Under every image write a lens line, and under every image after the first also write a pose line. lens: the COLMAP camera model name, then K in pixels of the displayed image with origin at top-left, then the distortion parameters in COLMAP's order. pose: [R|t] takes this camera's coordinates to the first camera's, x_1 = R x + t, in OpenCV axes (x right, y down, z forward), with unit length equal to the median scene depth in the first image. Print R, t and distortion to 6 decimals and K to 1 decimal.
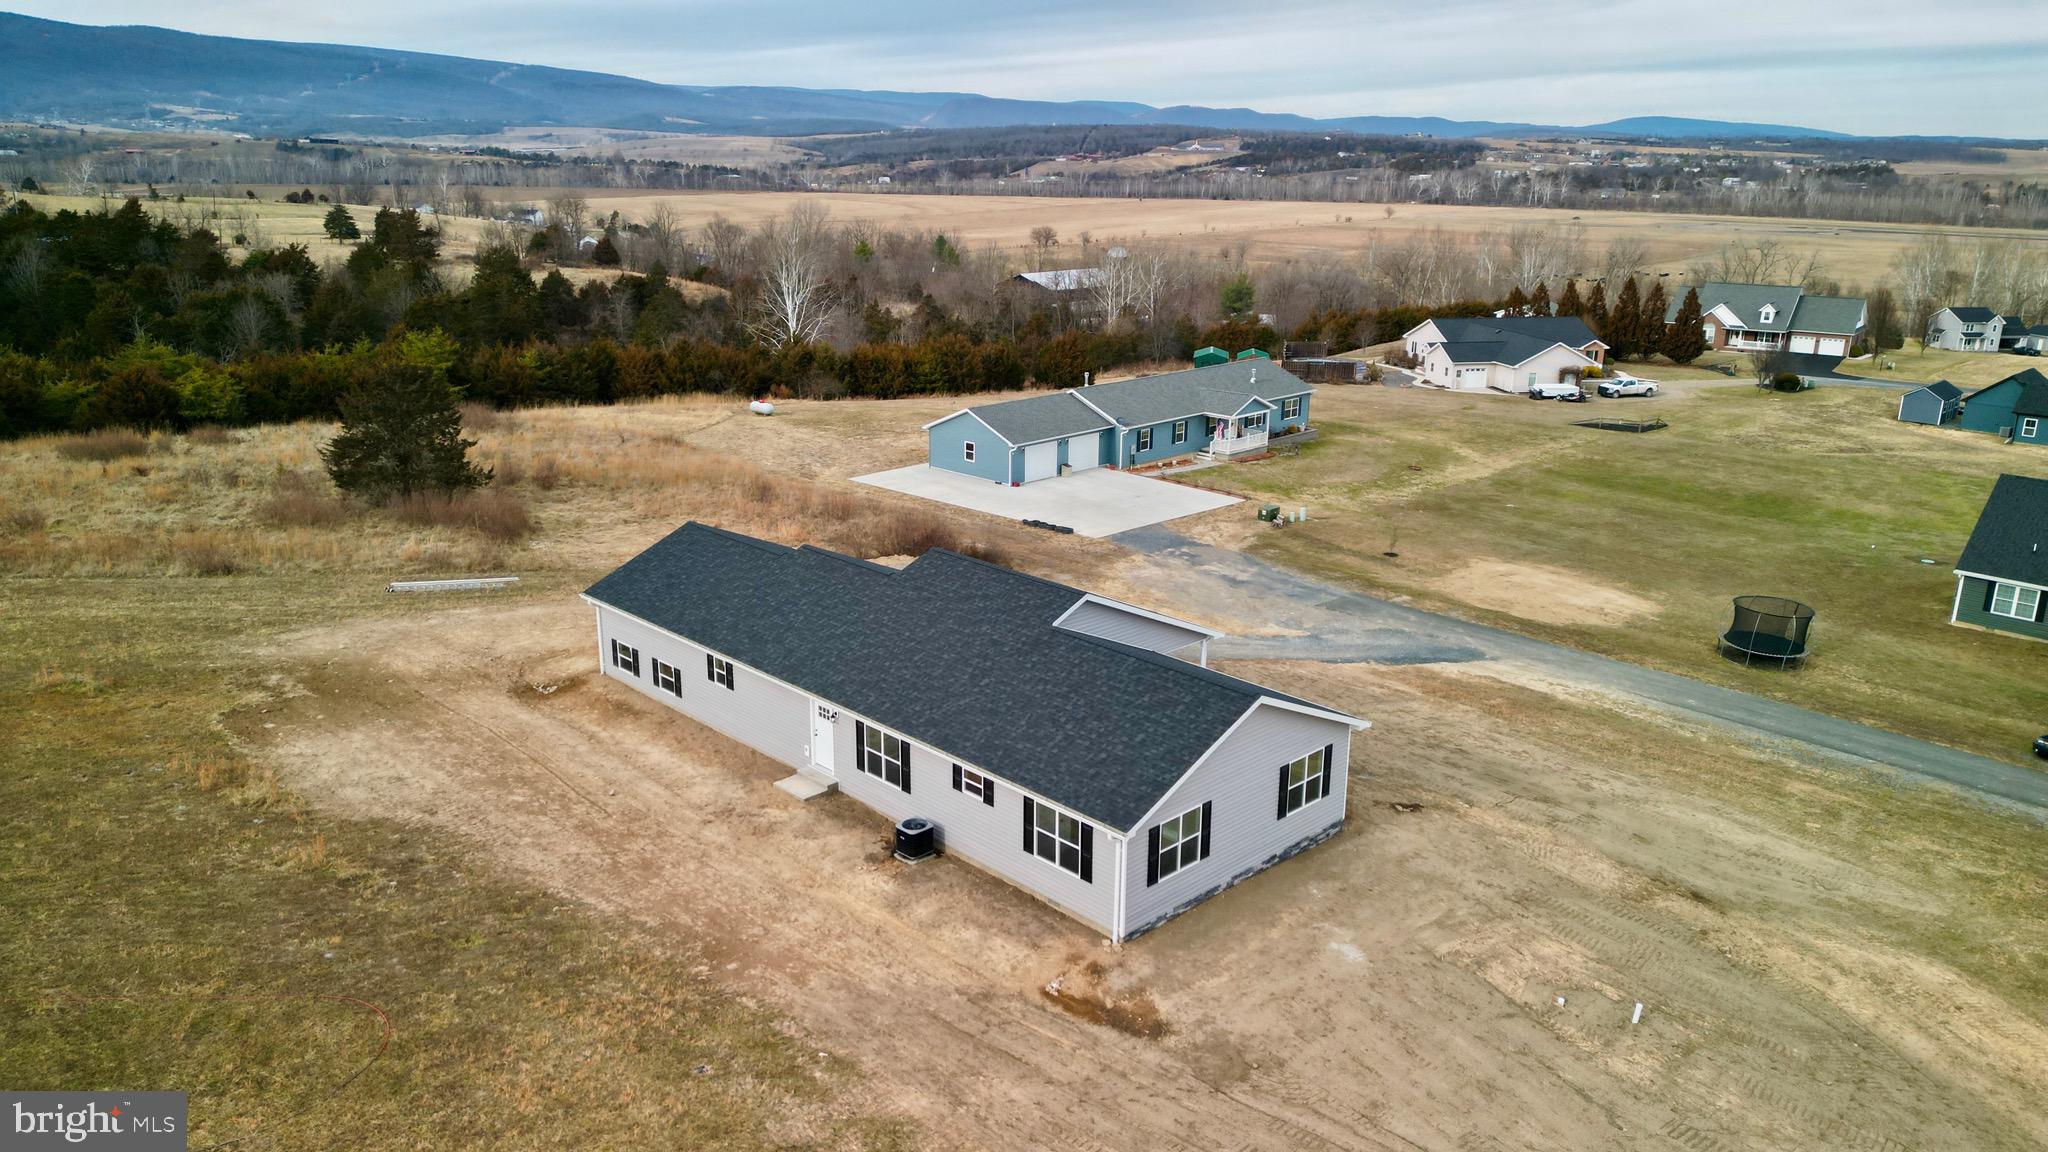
lens RADIAL K [[1429.9, 0, 1019.5], [0, 1429.9, 581.1], [0, 0, 1]] dist [0.097980, -0.107331]
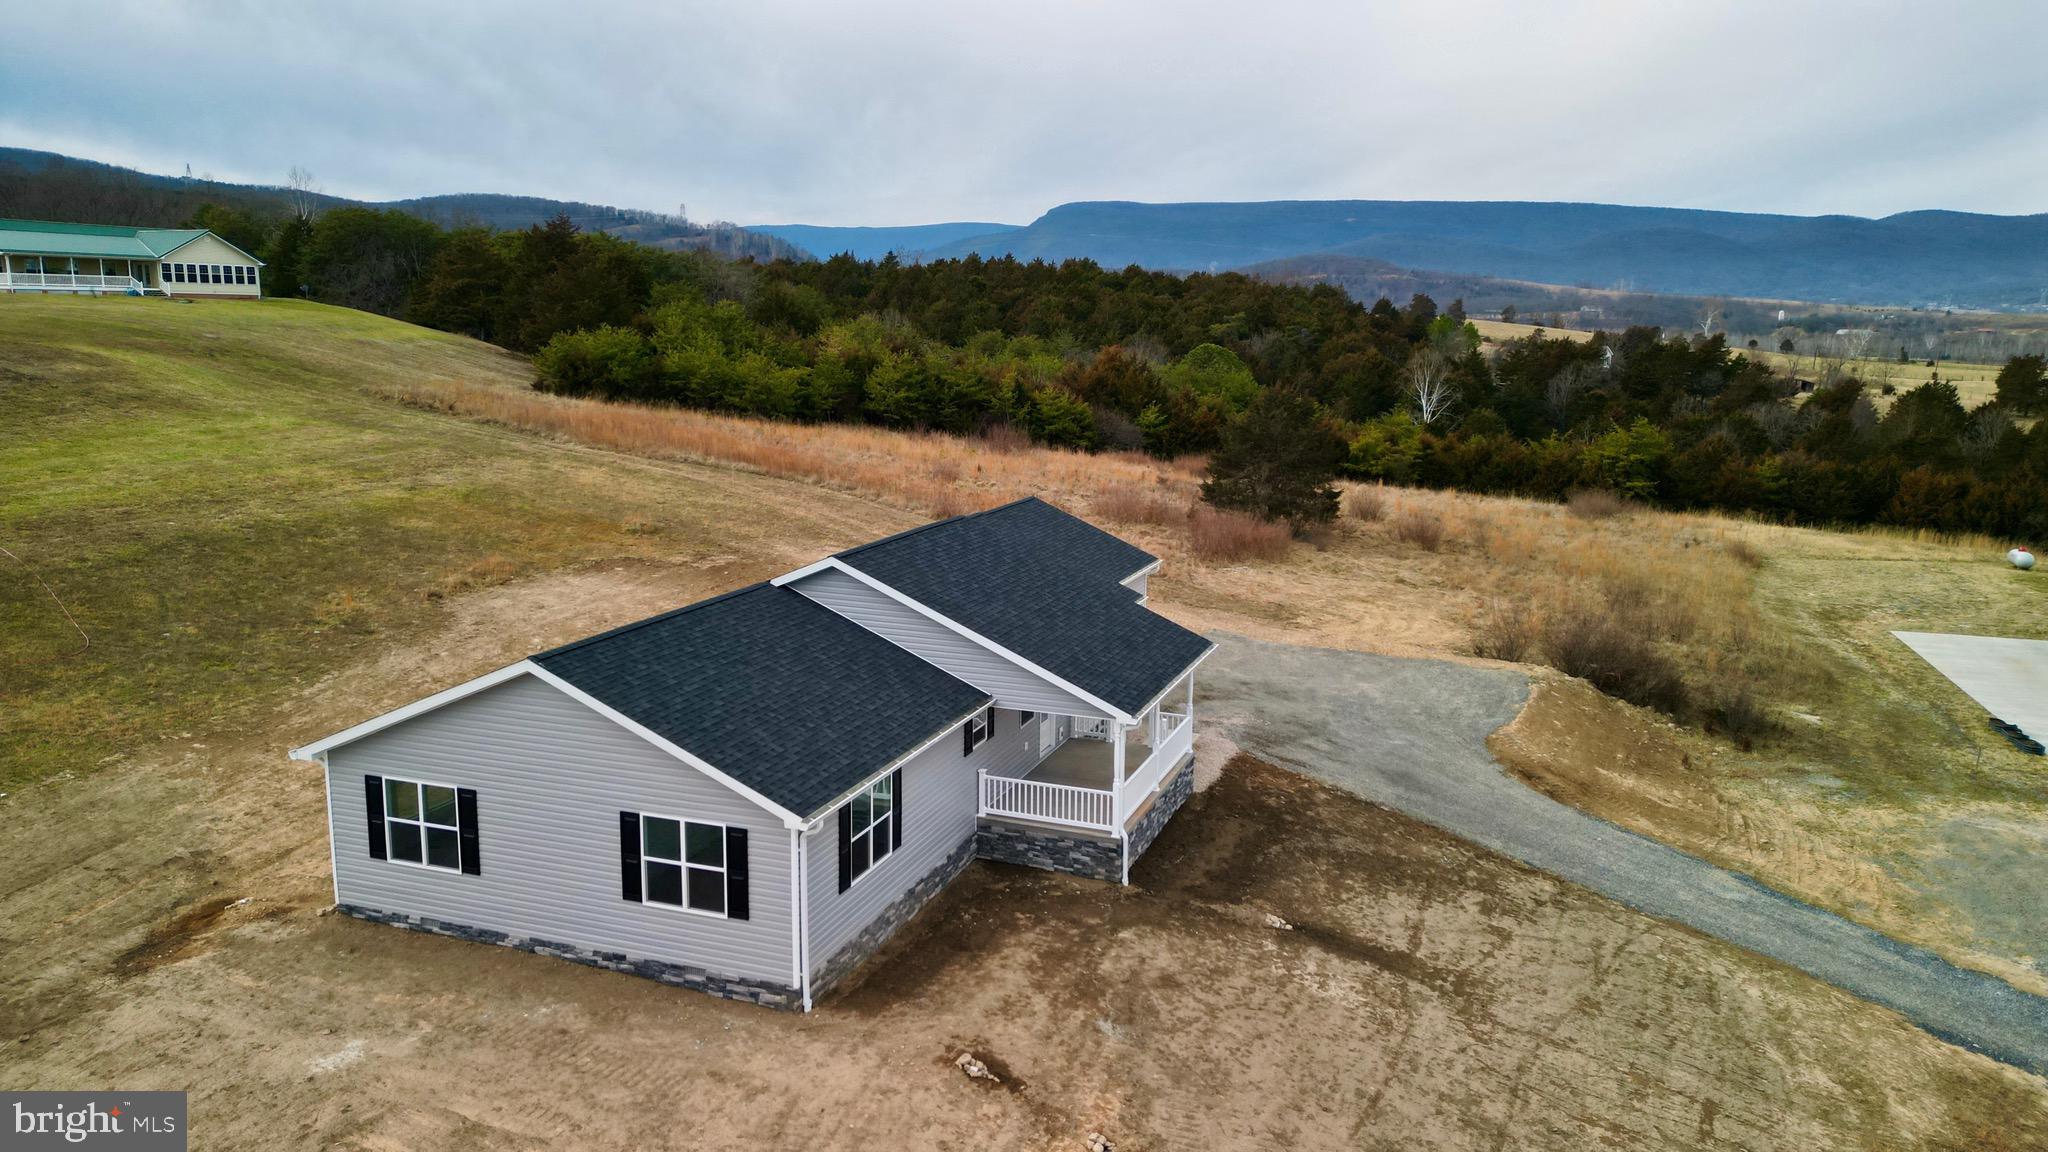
lens RADIAL K [[1429.9, 0, 1019.5], [0, 1429.9, 581.1], [0, 0, 1]] dist [0.097980, -0.107331]
pose [[0.426260, 0.160910, -0.890174, 0.350002], [-0.267677, 0.962420, 0.045792, -0.017785], [0.864090, 0.218760, 0.453313, 0.372074]]
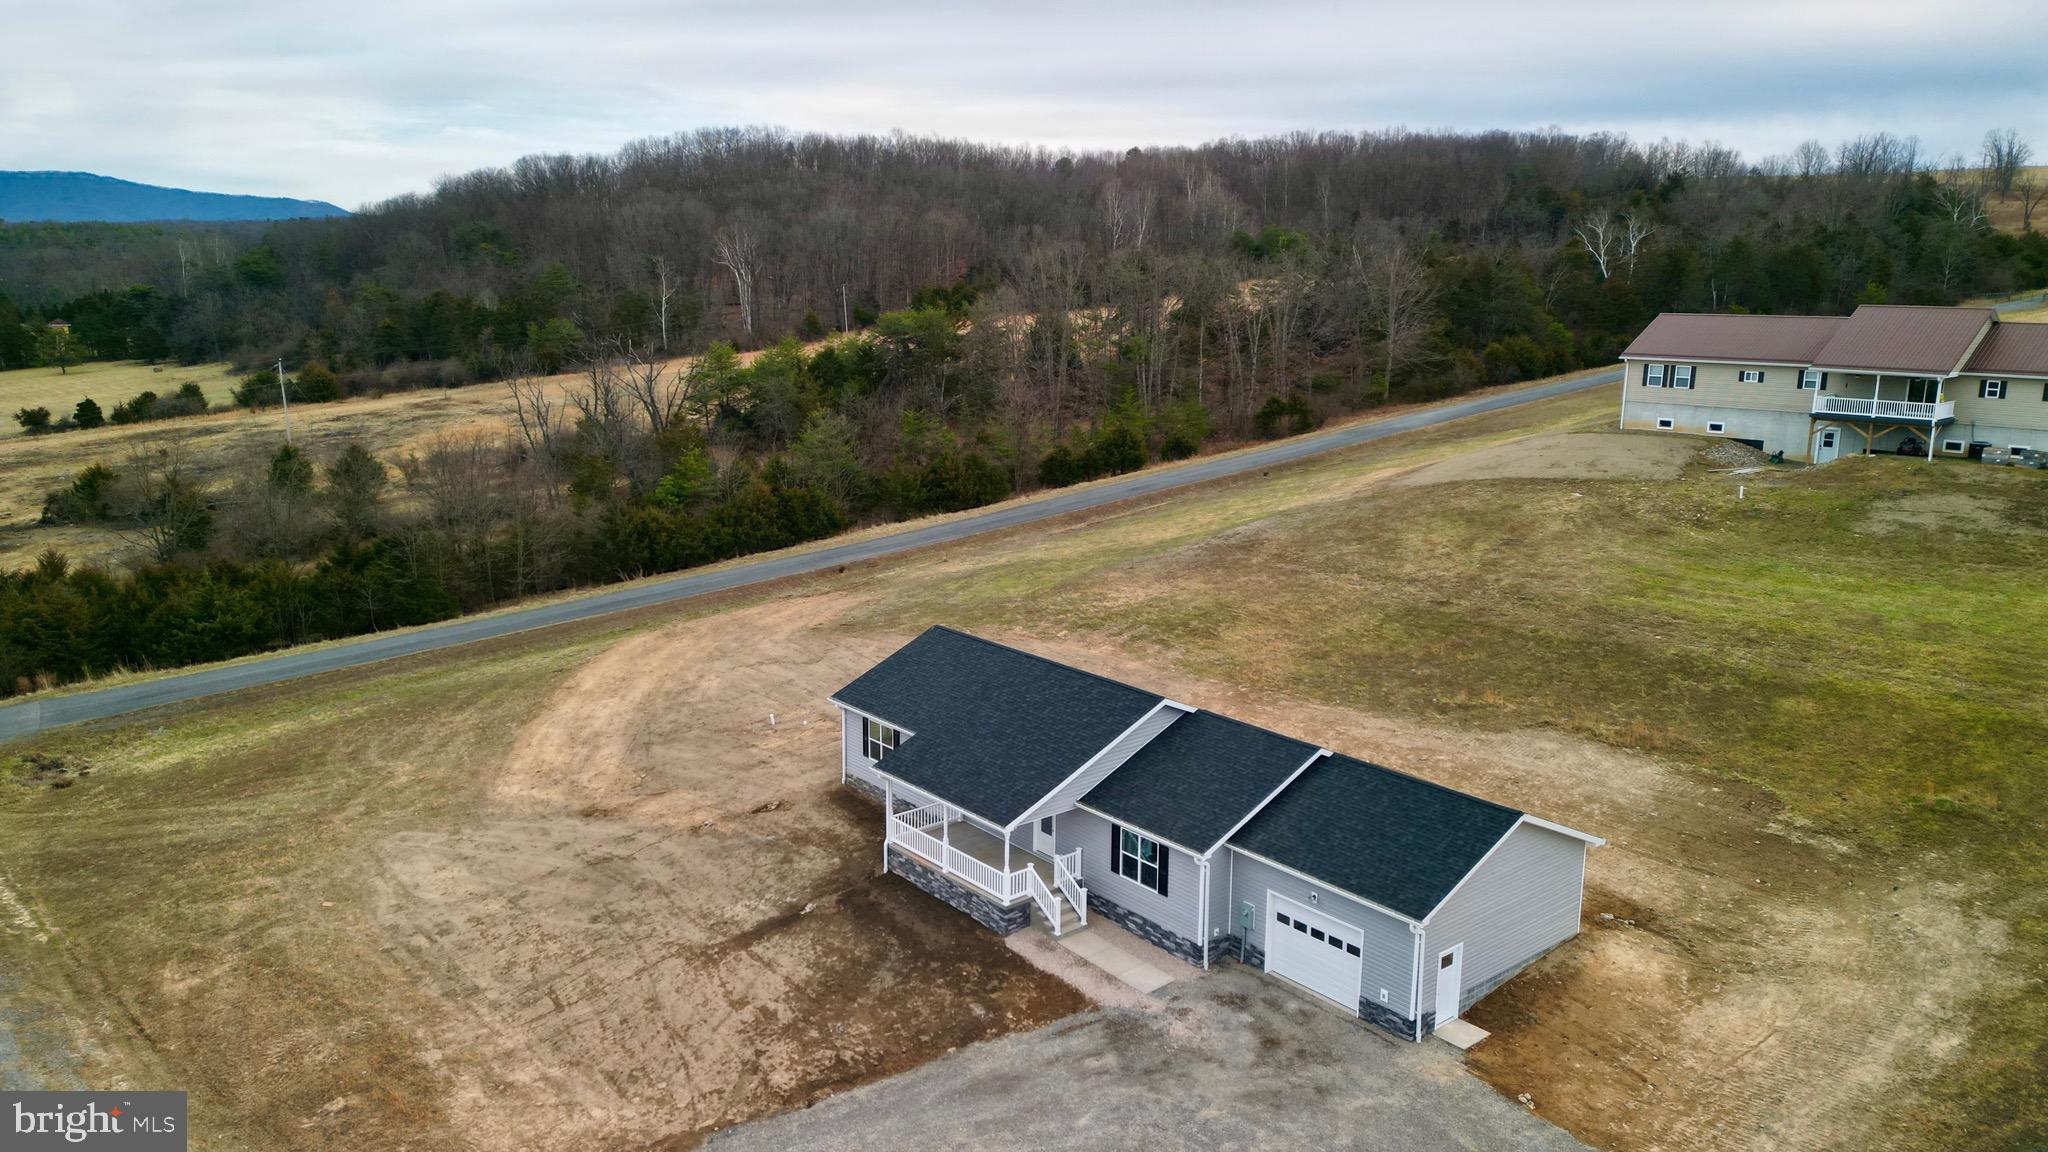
lens RADIAL K [[1429.9, 0, 1019.5], [0, 1429.9, 581.1], [0, 0, 1]] dist [0.097980, -0.107331]
pose [[-0.996840, -0.031045, 0.073115, -0.016382], [0.008578, 0.873006, 0.487633, -0.308199], [-0.078968, 0.486720, -0.869982, 0.985033]]
